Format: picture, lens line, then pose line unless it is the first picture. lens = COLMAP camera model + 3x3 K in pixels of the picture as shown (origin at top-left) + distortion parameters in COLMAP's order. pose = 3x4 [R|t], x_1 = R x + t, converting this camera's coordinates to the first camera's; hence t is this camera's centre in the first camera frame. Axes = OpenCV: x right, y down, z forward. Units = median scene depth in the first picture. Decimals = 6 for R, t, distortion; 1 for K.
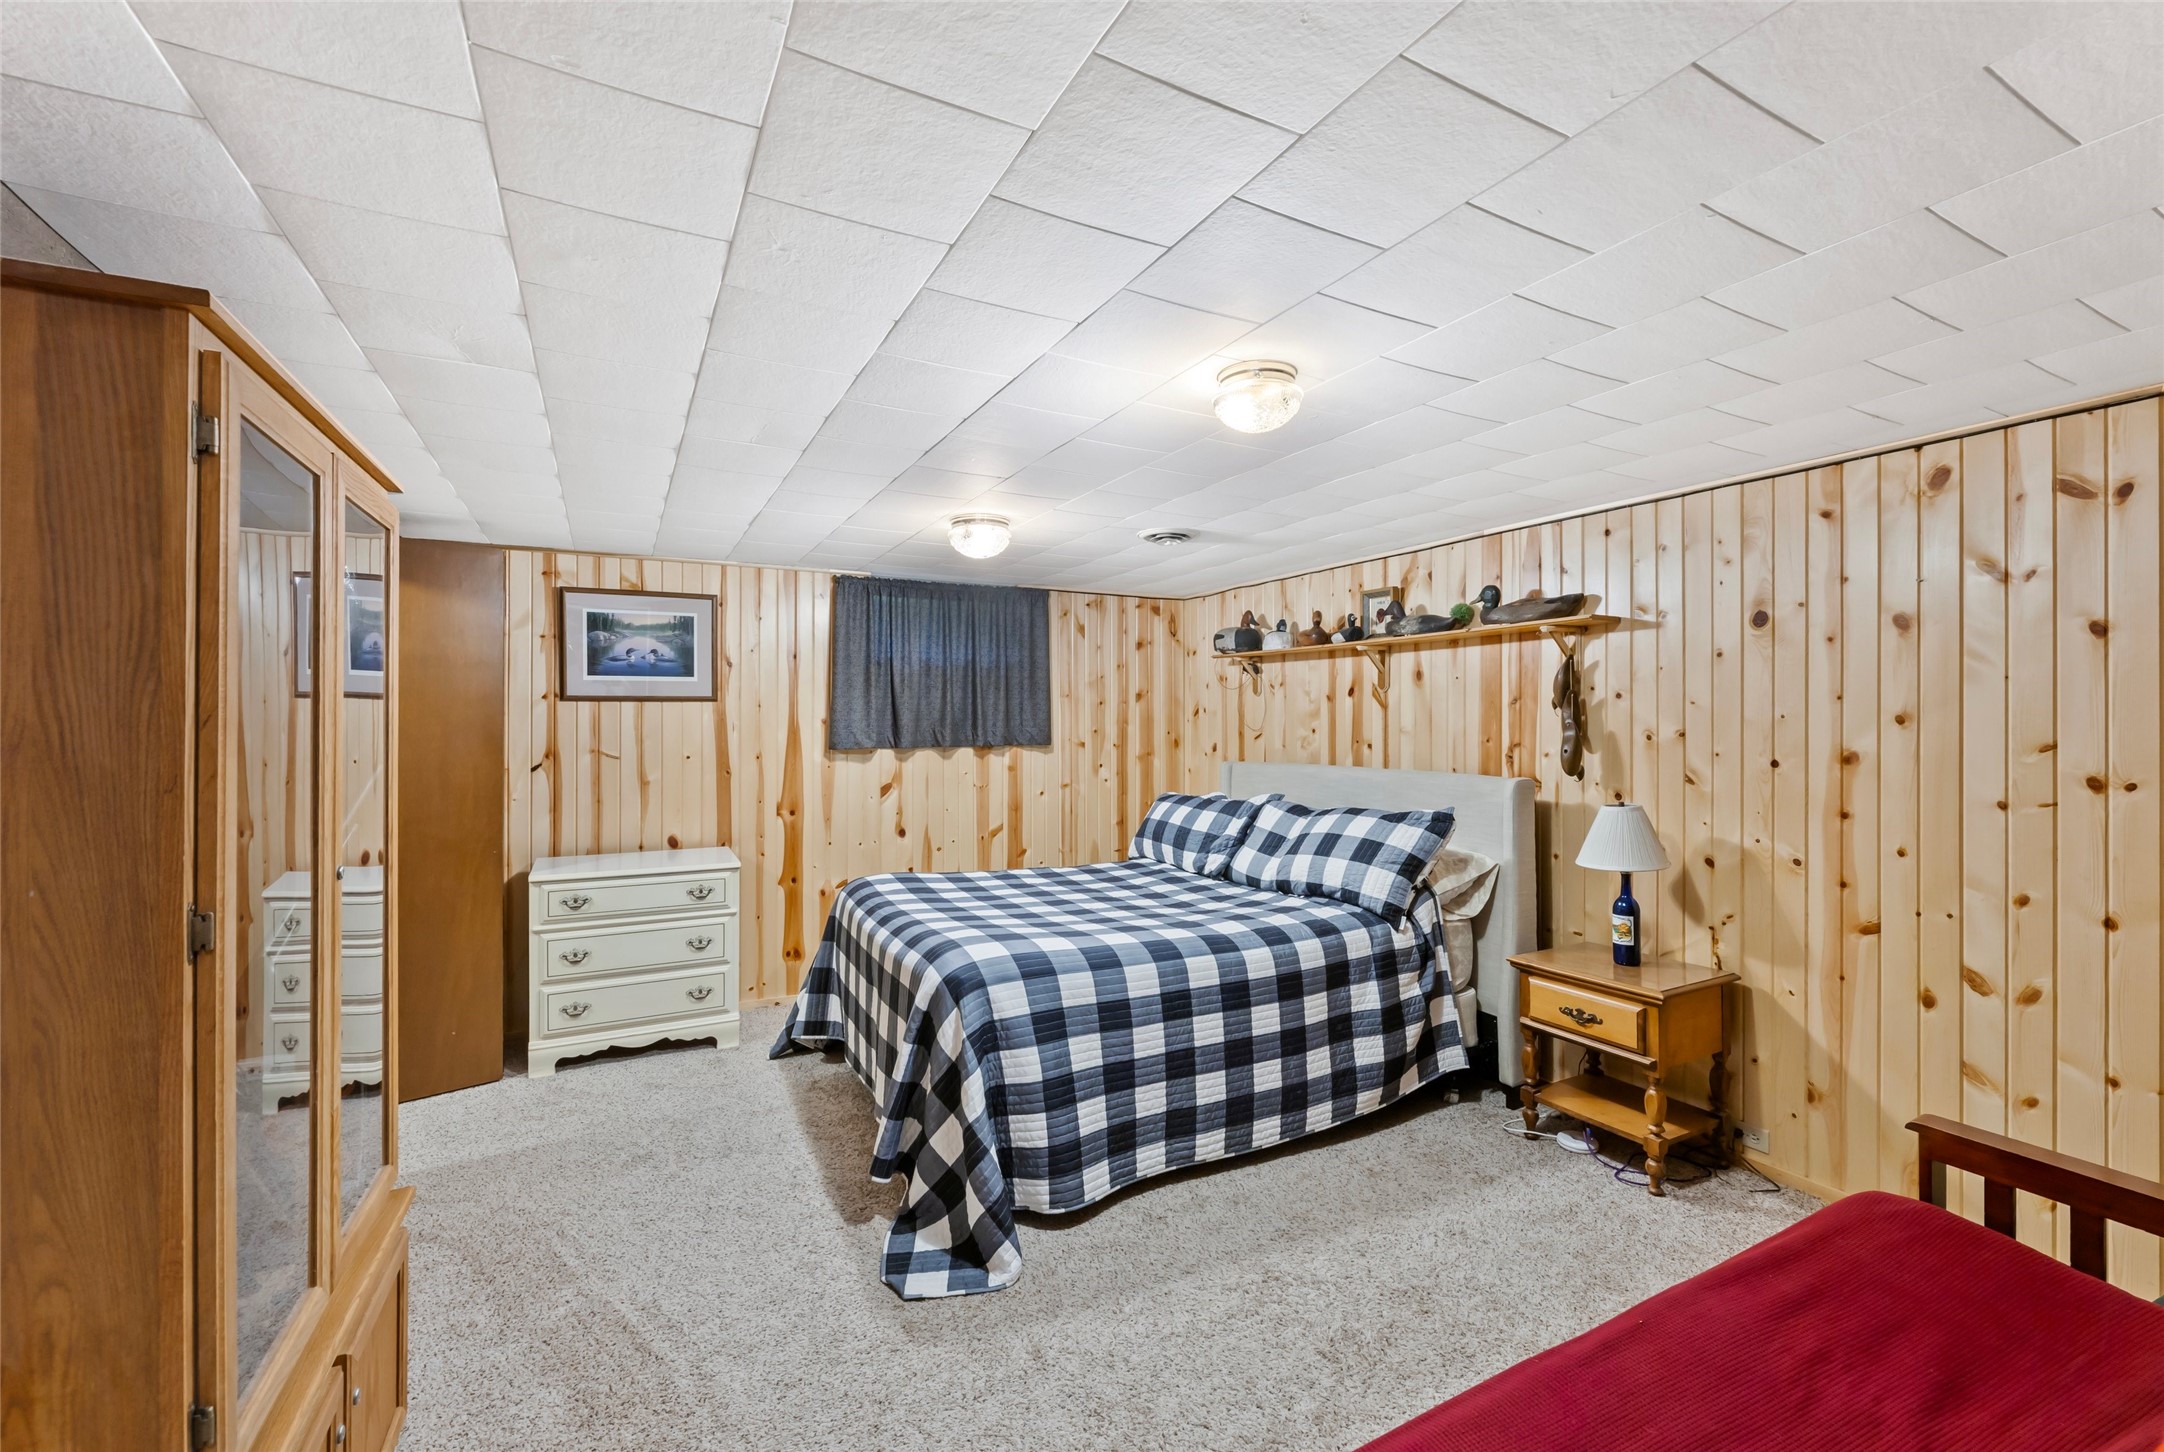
lens RADIAL K [[905.6, 0, 1087.6], [0, 905.6, 721.9], [0, 0, 1]] dist [0.002506, -0.000677]
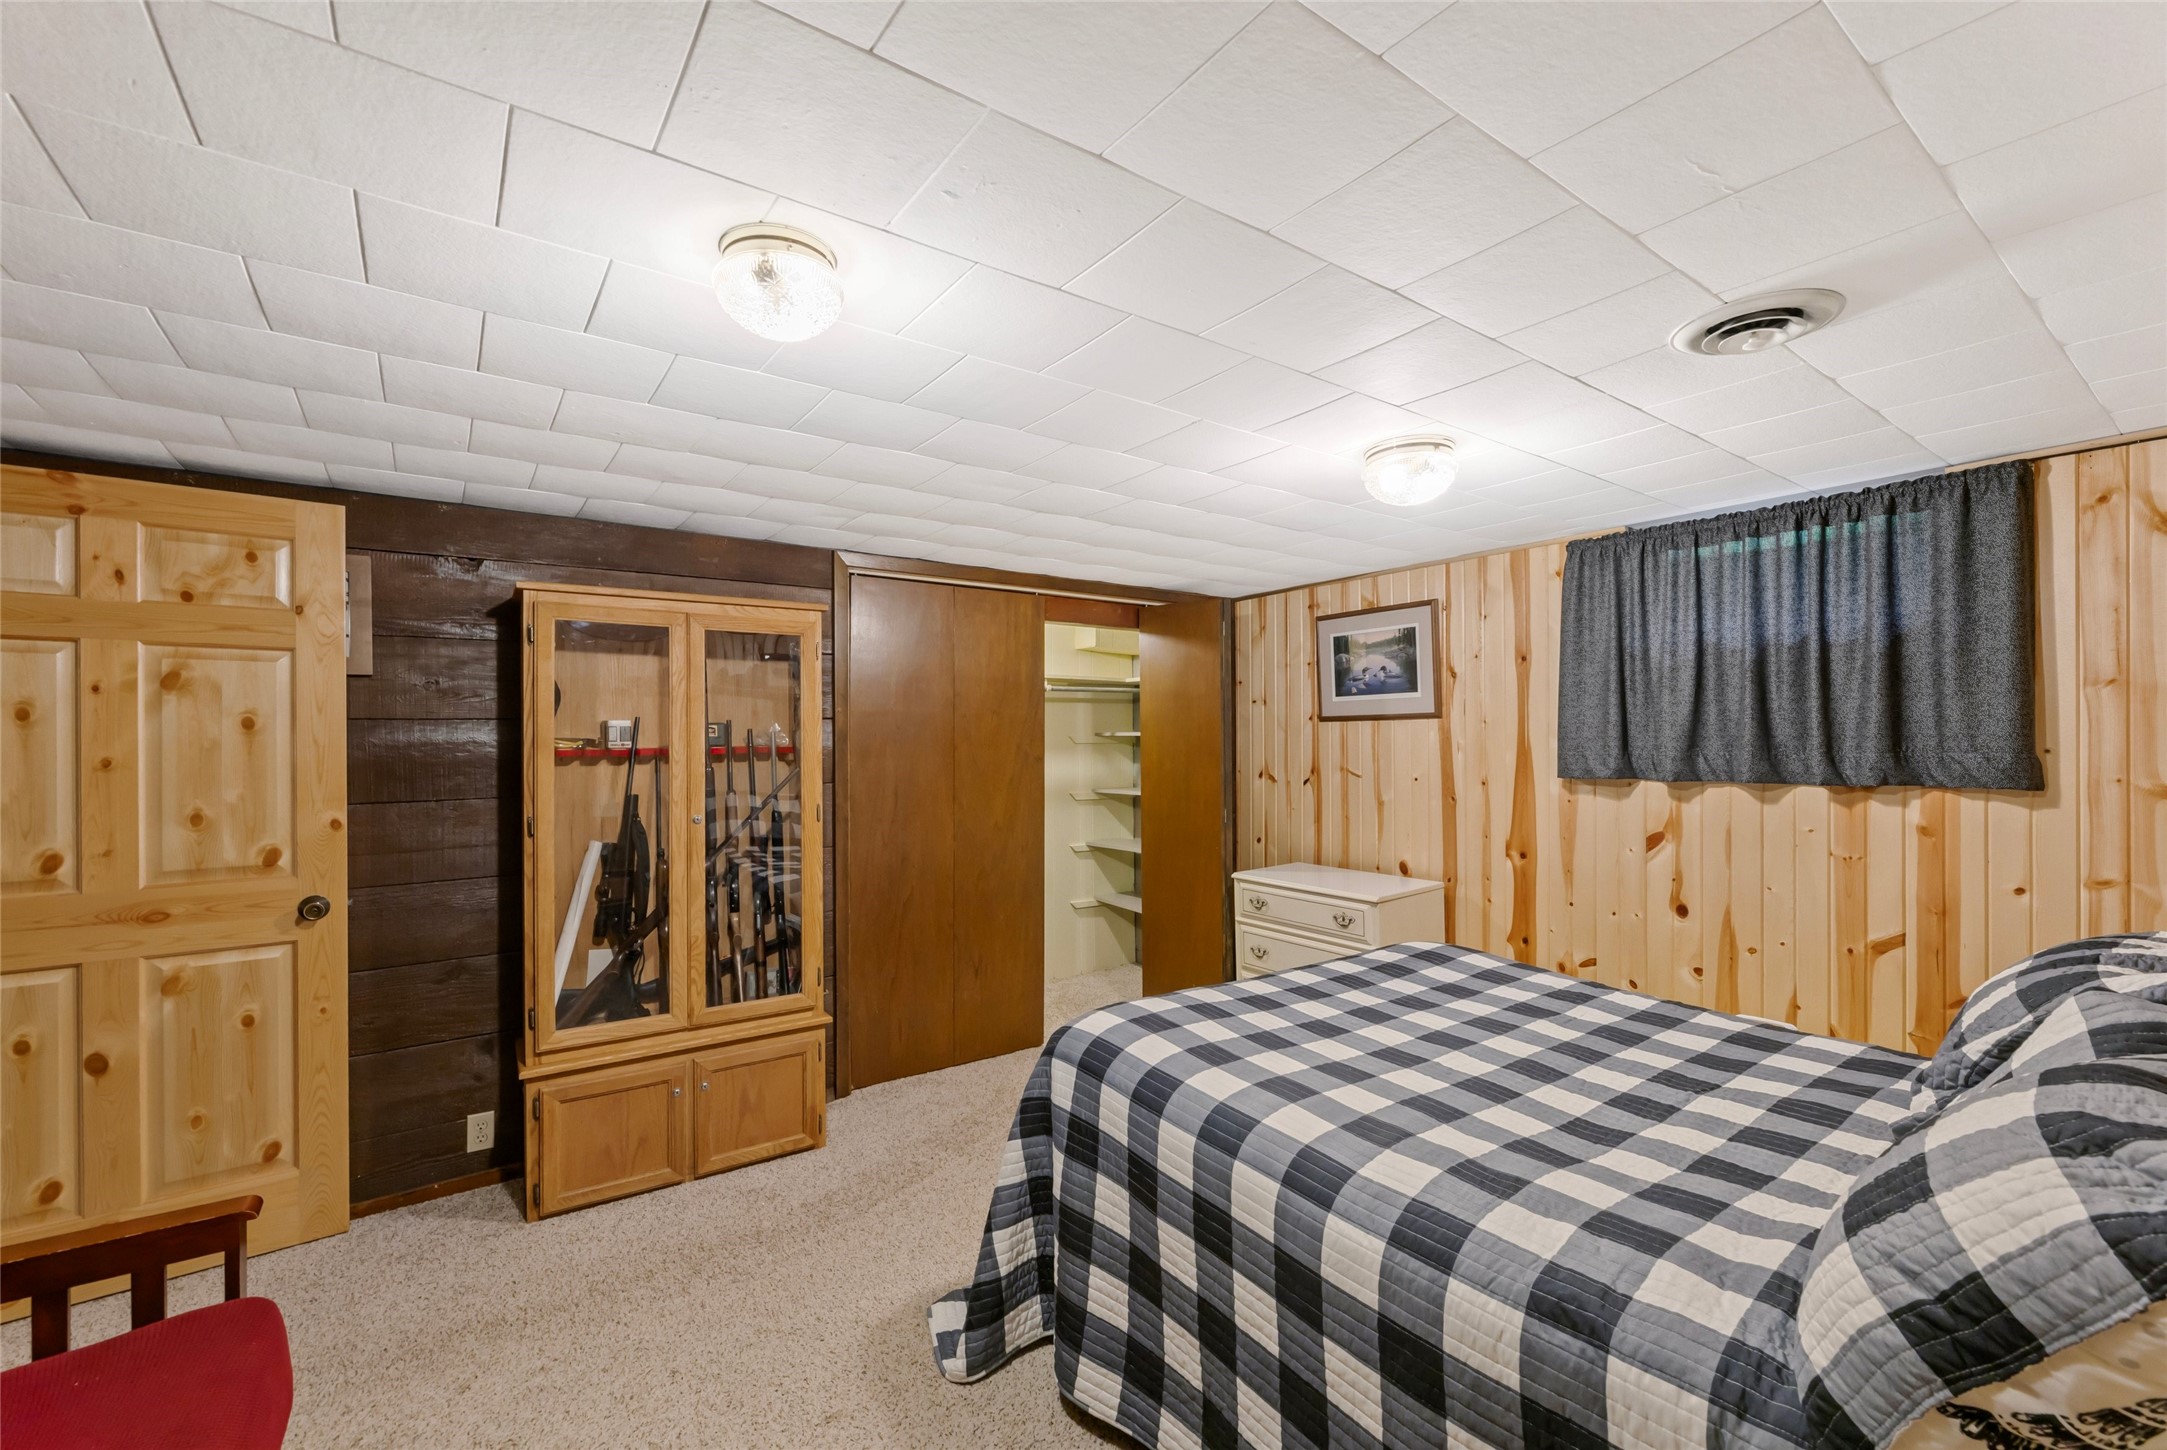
lens RADIAL K [[906.9, 0, 1083.5], [0, 906.9, 736.6], [0, 0, 1]] dist [0.002506, -0.000677]
pose [[0.131914, -0.002615, -0.991258, 0.428929], [0.003281, 0.999992, -0.002201, -0.003475], [0.991256, -0.002962, 0.131921, 0.535787]]
